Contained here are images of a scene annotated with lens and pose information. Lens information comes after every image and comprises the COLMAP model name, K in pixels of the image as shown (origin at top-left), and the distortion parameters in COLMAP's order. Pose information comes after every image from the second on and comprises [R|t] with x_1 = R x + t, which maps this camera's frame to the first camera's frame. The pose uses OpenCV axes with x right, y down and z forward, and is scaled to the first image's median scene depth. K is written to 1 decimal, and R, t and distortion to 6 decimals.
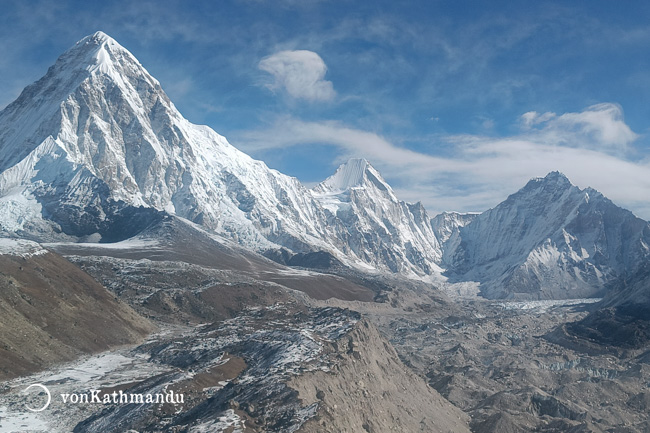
lens RADIAL K [[577.4, 0, 324.9], [0, 577.4, 216.8], [0, 0, 1]] dist [0.034038, -0.012408]
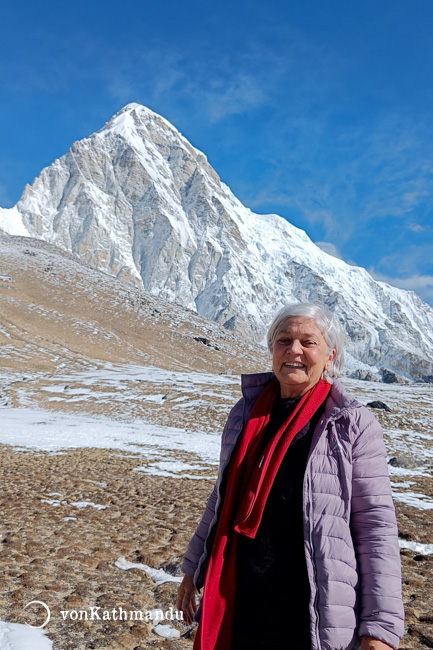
lens RADIAL K [[577.4, 0, 216.3], [0, 577.4, 325.4], [0, 0, 1]] dist [0.034038, -0.012408]
pose [[0.927068, -0.051106, -0.371394, -0.020989], [0.023352, 0.996613, -0.078849, 0.041016], [0.374166, 0.064425, 0.925121, 0.422193]]
